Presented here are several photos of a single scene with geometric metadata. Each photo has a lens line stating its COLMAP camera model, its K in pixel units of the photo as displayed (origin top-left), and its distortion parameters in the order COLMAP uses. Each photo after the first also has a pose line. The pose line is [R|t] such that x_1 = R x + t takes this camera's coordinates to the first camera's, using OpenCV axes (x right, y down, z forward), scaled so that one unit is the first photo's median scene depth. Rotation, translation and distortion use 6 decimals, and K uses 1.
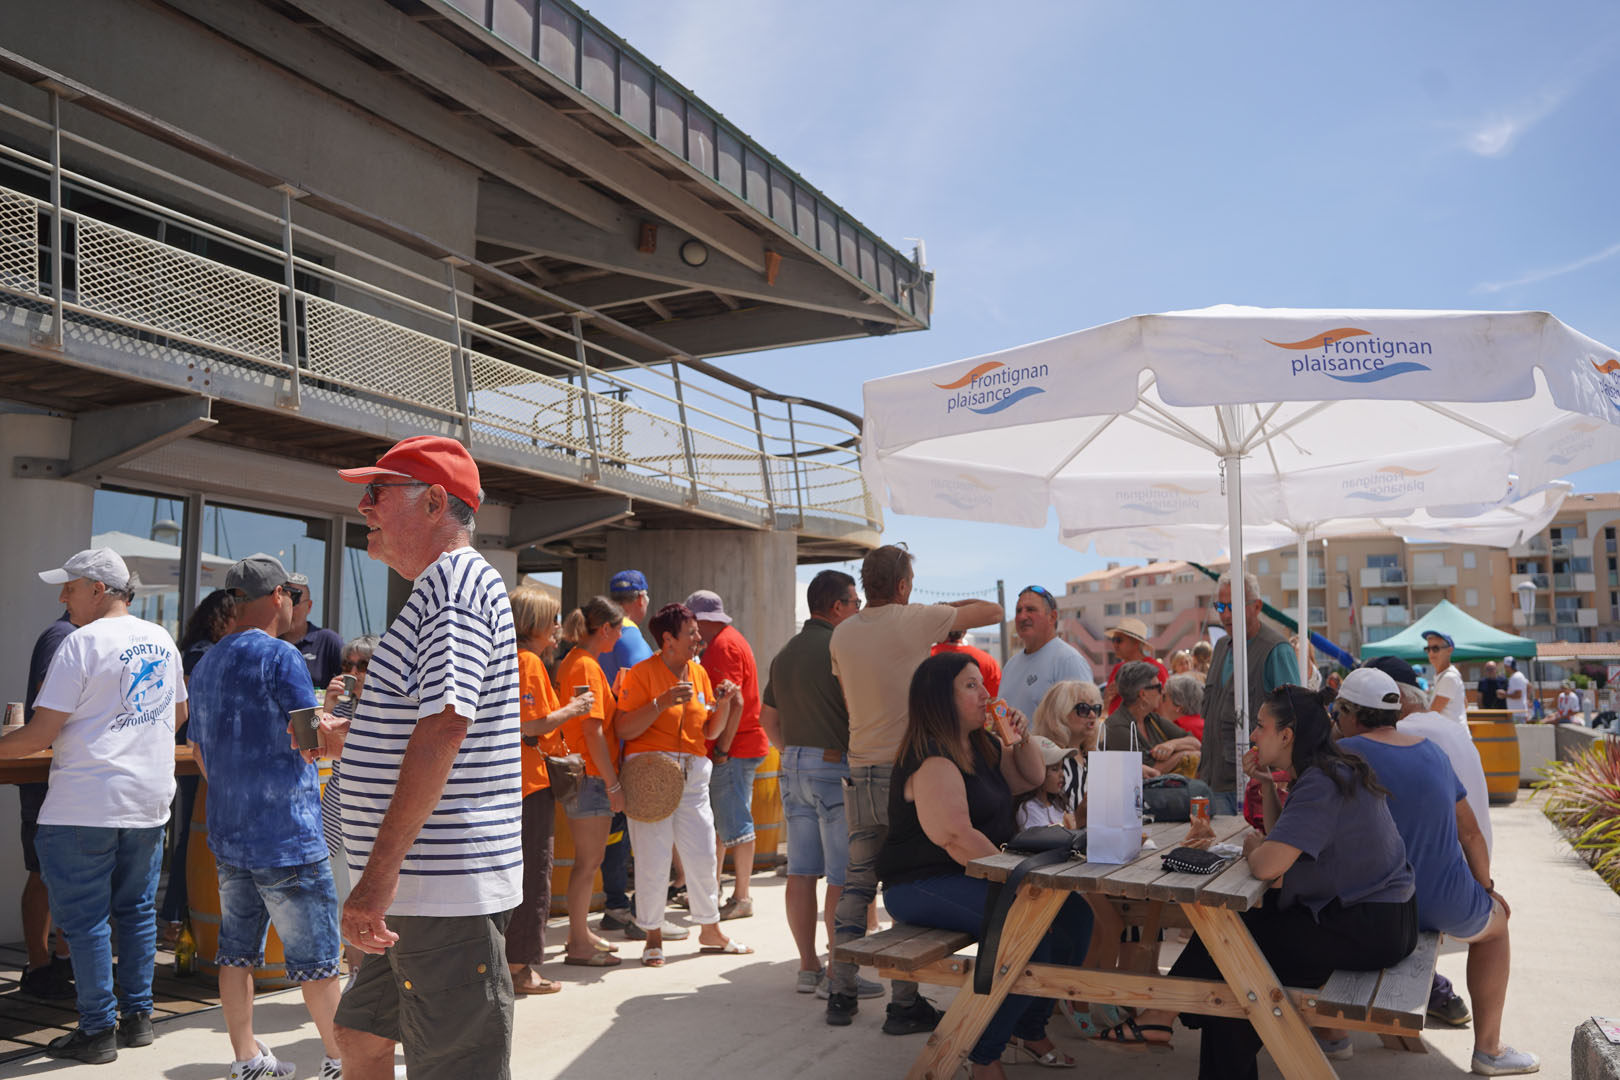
lens RADIAL K [[1320.7, 0, 797.0], [0, 1320.7, 533.5], [0, 0, 1]] dist [-0.156360, 0.105852]
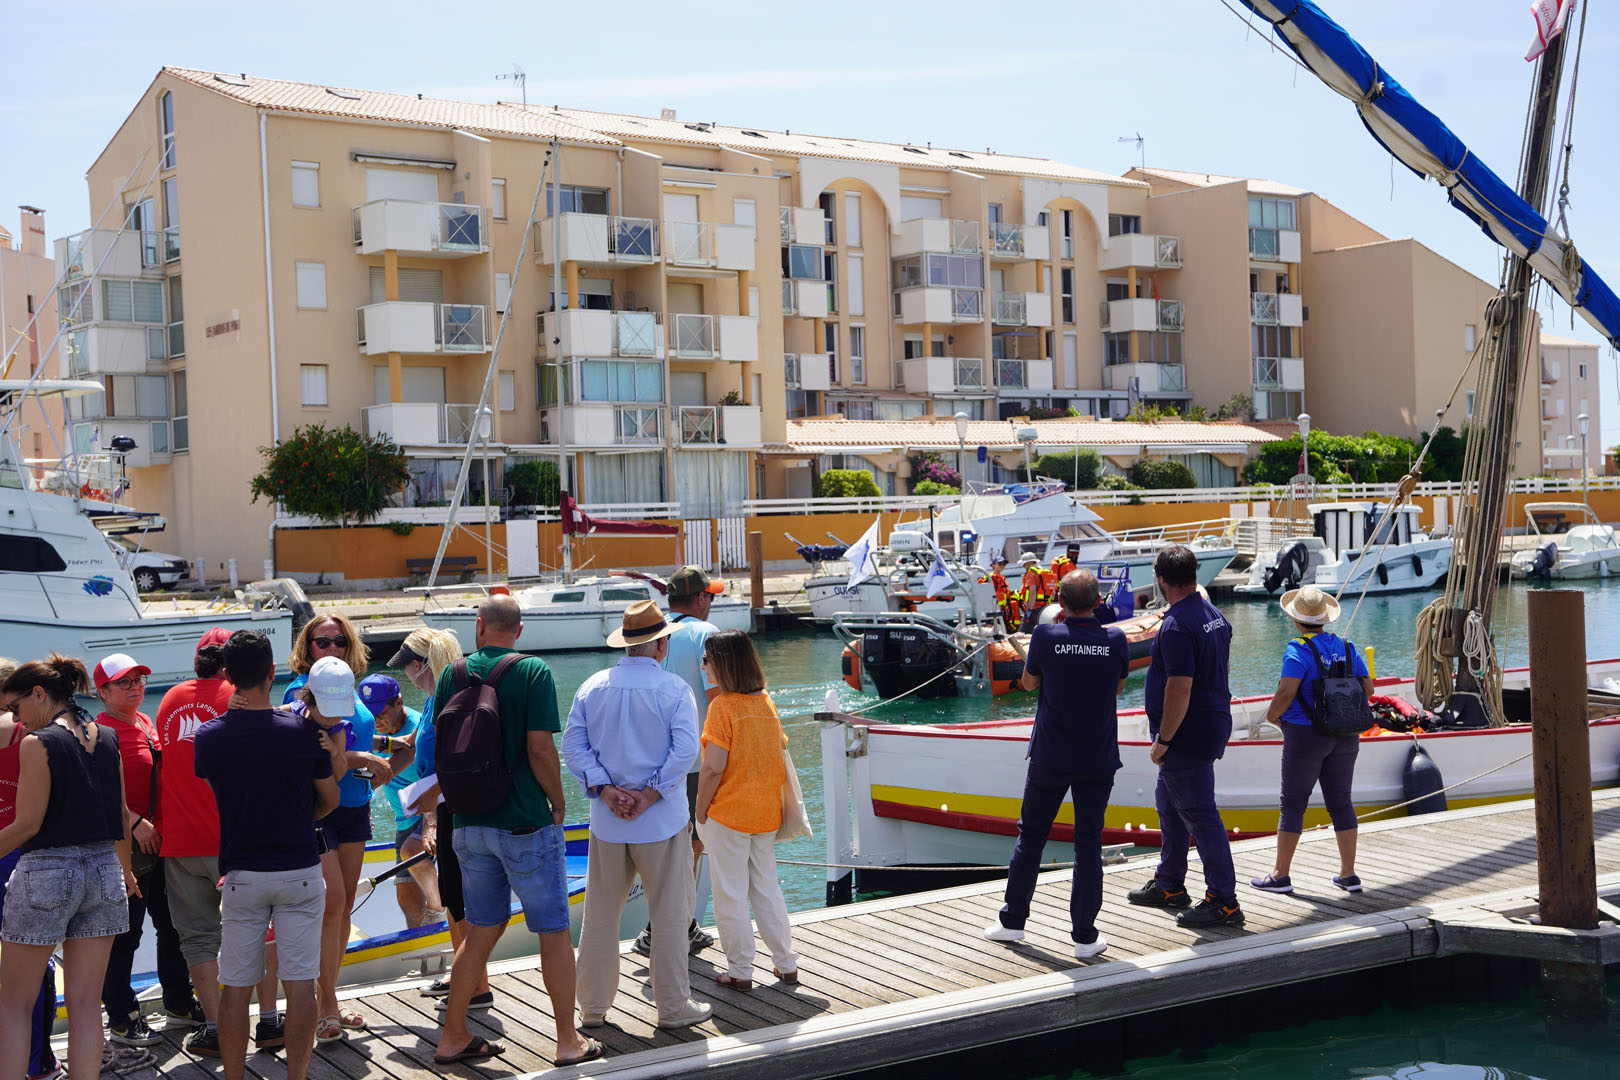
lens RADIAL K [[2122.3, 0, 812.6], [0, 2122.3, 535.5], [0, 0, 1]] dist [0.073964, 0.000000]
pose [[0.521917, -0.025239, 0.852623, -0.079712], [-0.066830, 0.995280, 0.070370, 0.074086], [-0.850374, -0.093708, 0.517766, 0.583744]]
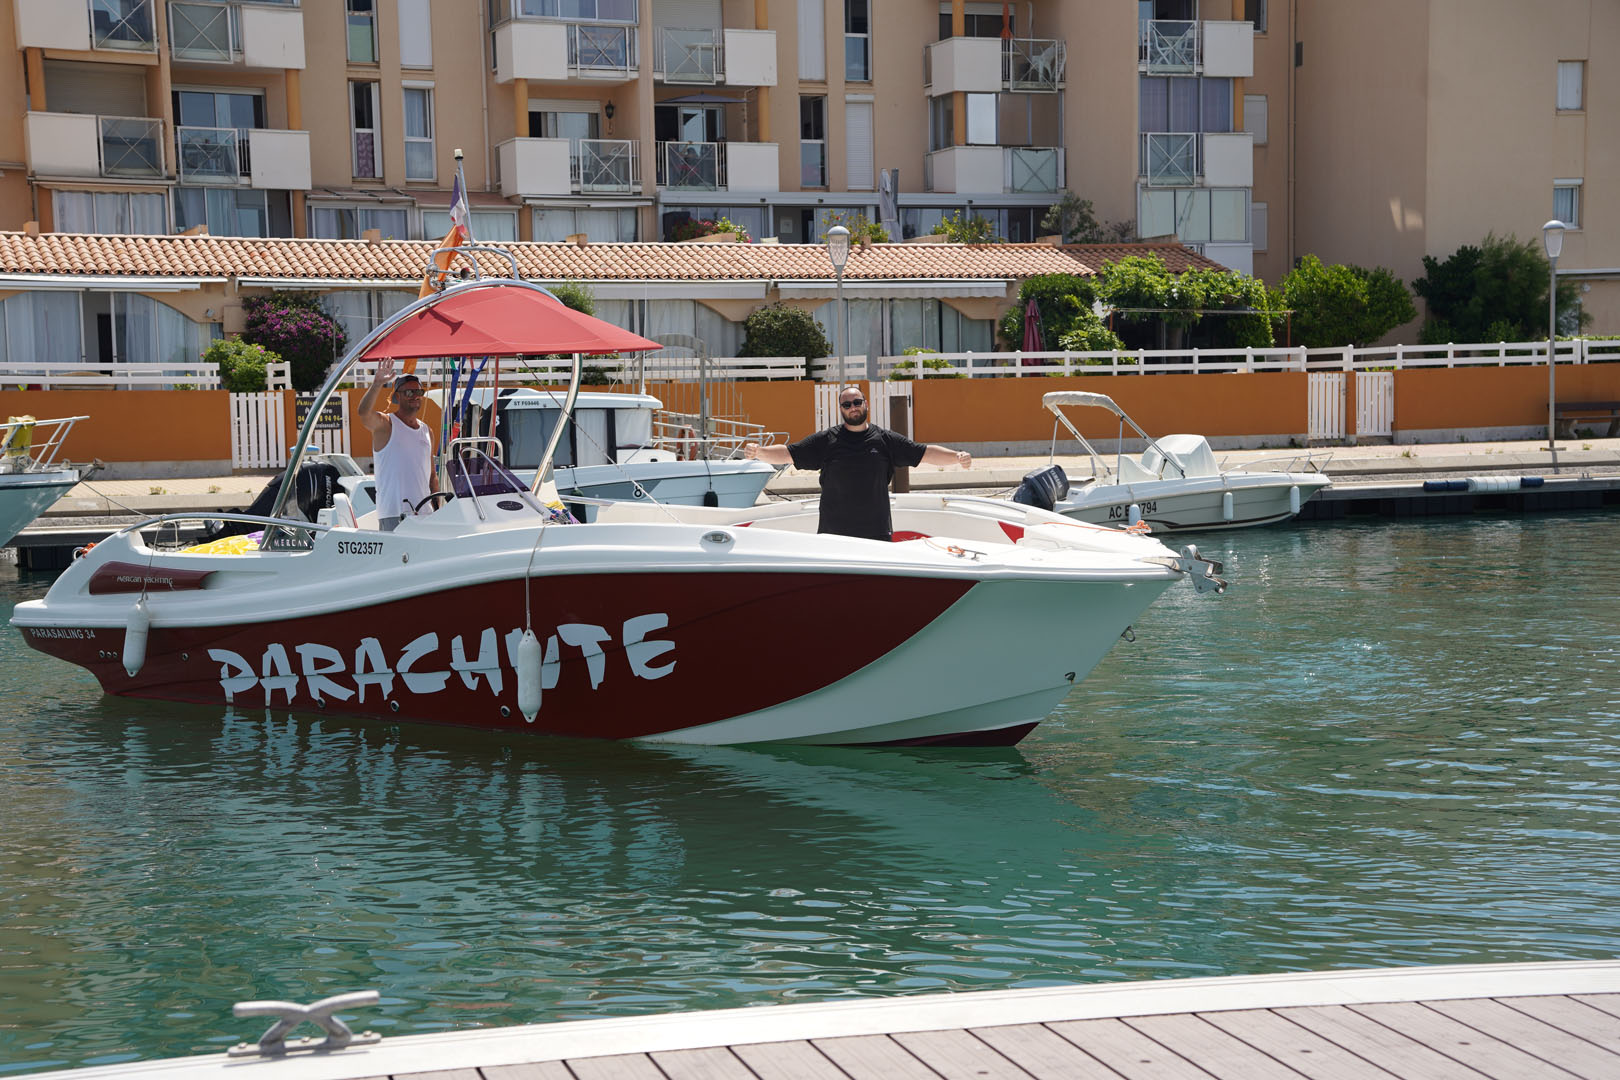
lens RADIAL K [[2693.2, 0, 812.1], [0, 2693.2, 536.0], [0, 0, 1]] dist [0.294064, 0.000000]
pose [[0.745208, -0.046329, 0.665221, 0.292154], [-0.056185, 0.989674, 0.131866, 0.064180], [-0.664461, -0.135643, 0.734910, 0.437442]]
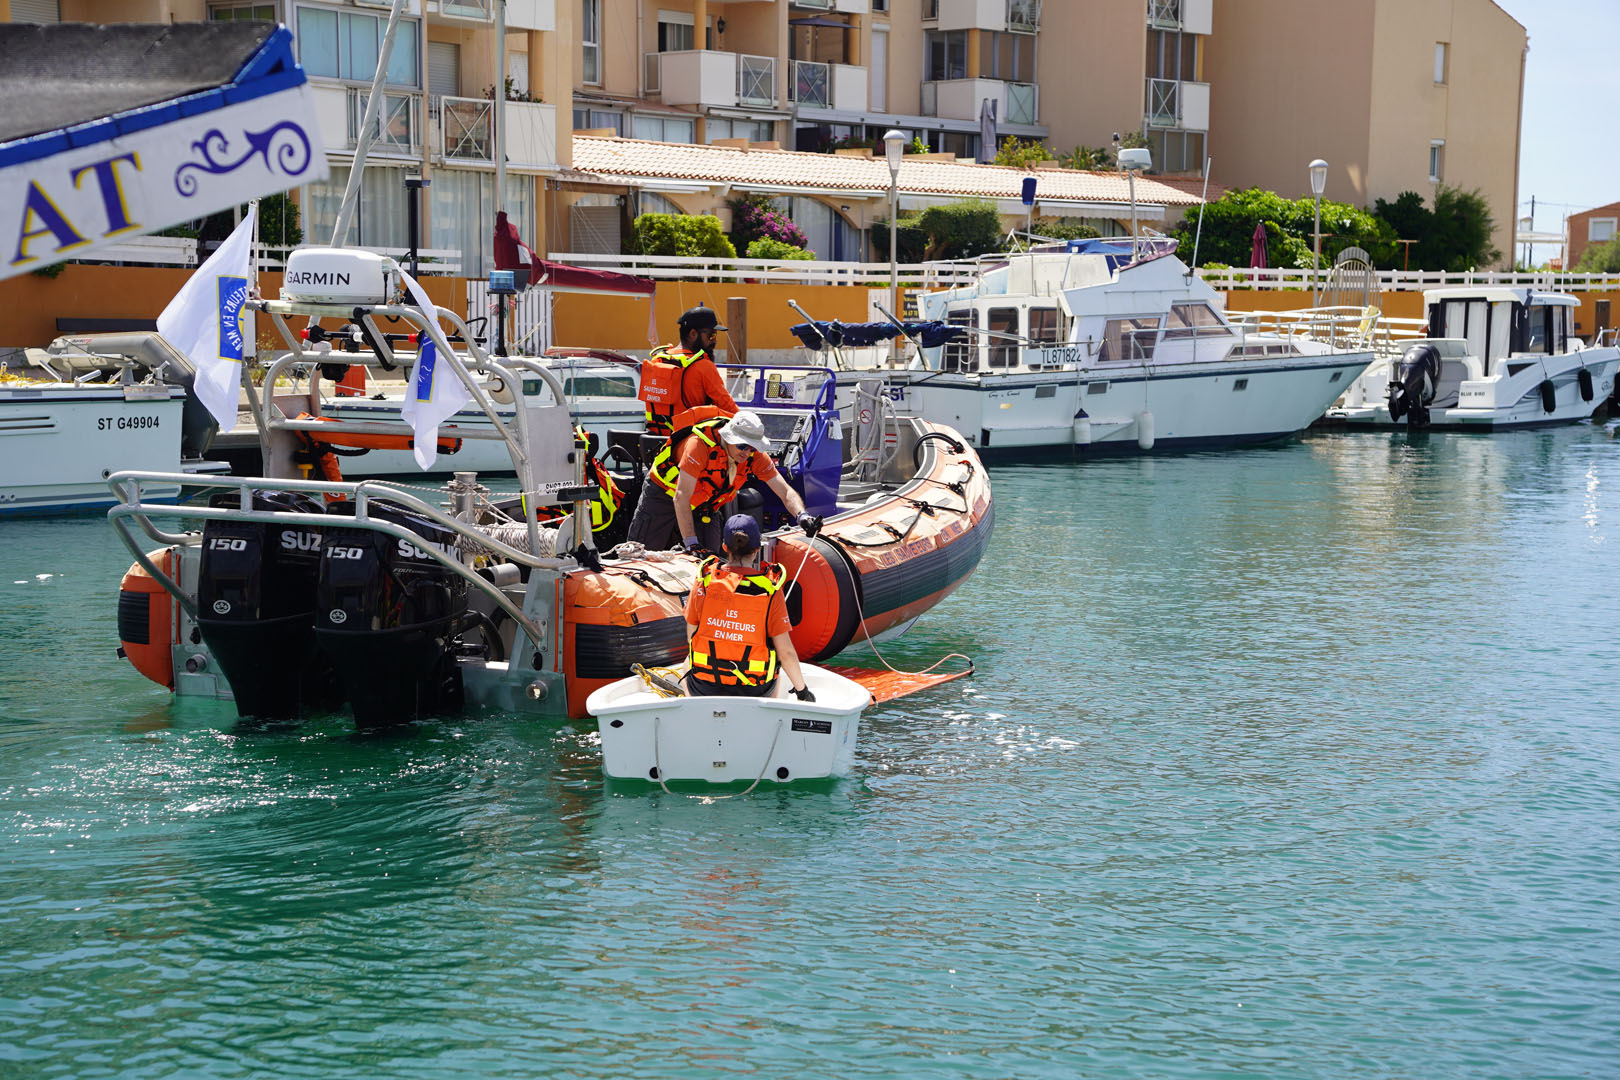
lens RADIAL K [[3043.3, 0, 808.7], [0, 3043.3, 536.2], [0, 0, 1]] dist [0.448436, 0.000000]
pose [[0.327897, -0.068269, 0.942243, -0.087482], [-0.116786, 0.986806, 0.112139, 0.092407], [-0.937467, -0.146811, 0.315598, 0.696367]]
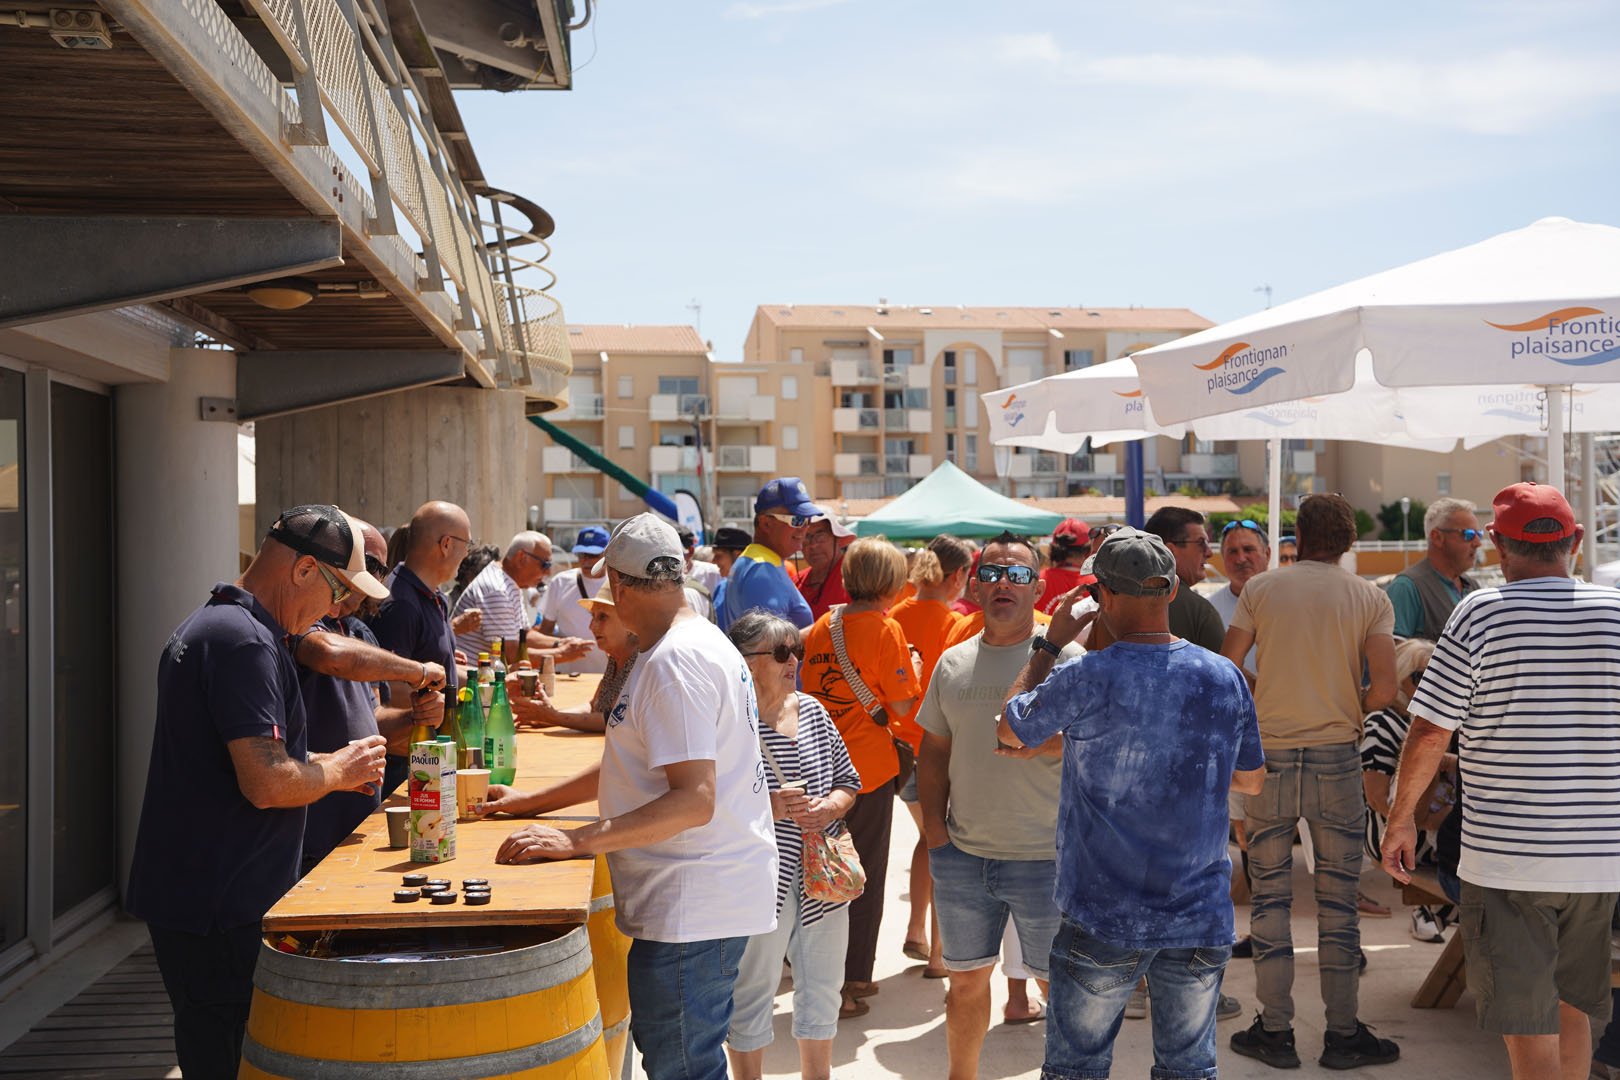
lens RADIAL K [[1937.8, 0, 804.9], [0, 1937.8, 530.5], [0, 0, 1]] dist [0.024666, 0.000000]
pose [[0.860215, -0.009242, 0.509848, -0.049243], [-0.045180, 0.994522, 0.094255, -0.003860], [-0.507926, -0.104115, 0.855086, 0.004610]]
